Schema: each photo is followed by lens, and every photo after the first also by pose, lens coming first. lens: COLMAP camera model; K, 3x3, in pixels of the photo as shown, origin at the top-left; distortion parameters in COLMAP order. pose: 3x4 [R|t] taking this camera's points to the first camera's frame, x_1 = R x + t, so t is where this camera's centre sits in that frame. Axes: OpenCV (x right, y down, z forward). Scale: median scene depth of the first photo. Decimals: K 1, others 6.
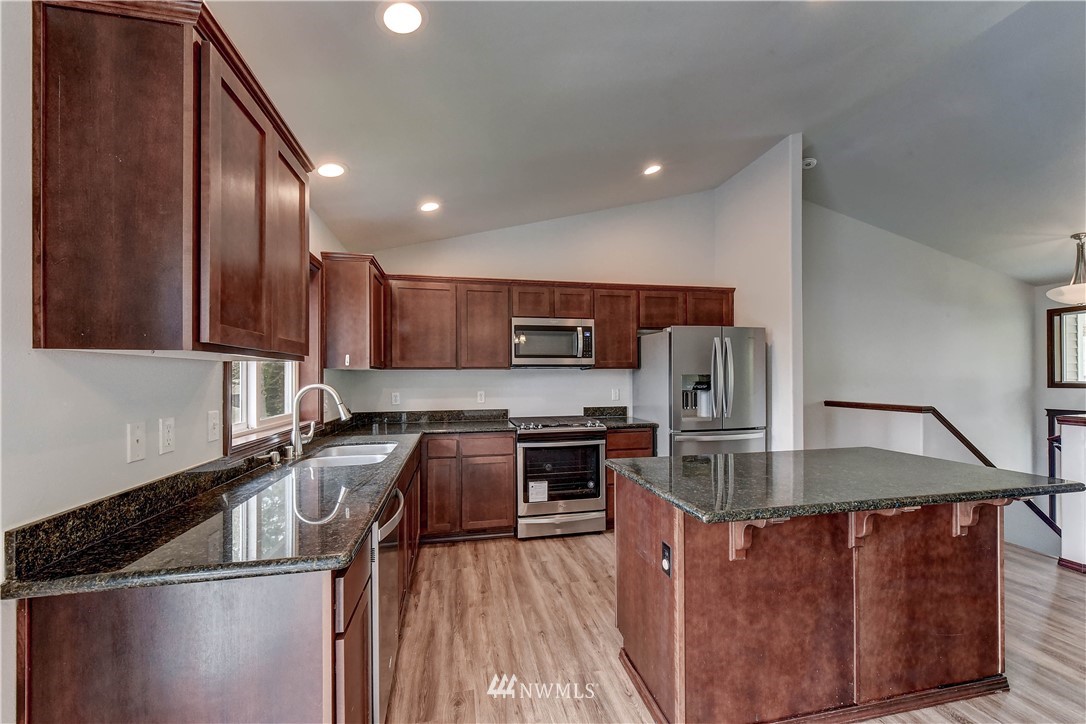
lens RADIAL K [[433.5, 0, 556.0], [0, 433.5, 379.3], [0, 0, 1]] dist [0.006841, -0.001031]
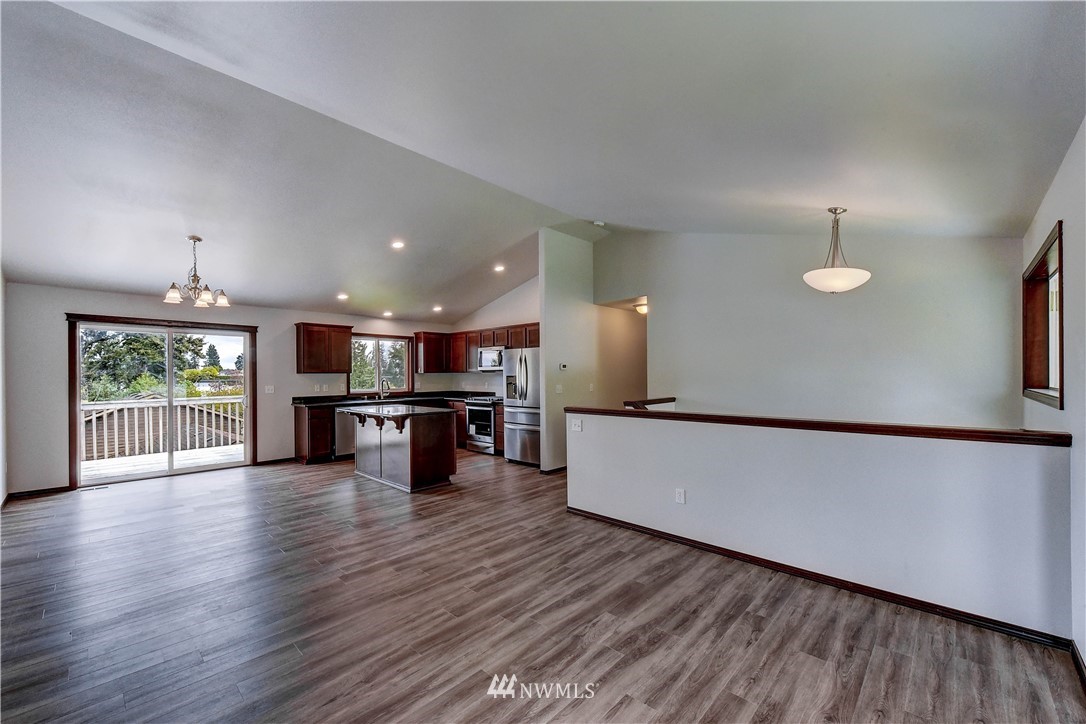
lens RADIAL K [[433.5, 0, 554.8], [0, 433.5, 372.4], [0, 0, 1]] dist [0.006841, -0.001031]
pose [[0.566440, -0.000052, -0.824103, 1.806756], [0.000303, 1.000000, 0.000144, -0.022874], [0.824103, -0.000331, 0.566440, 0.104669]]
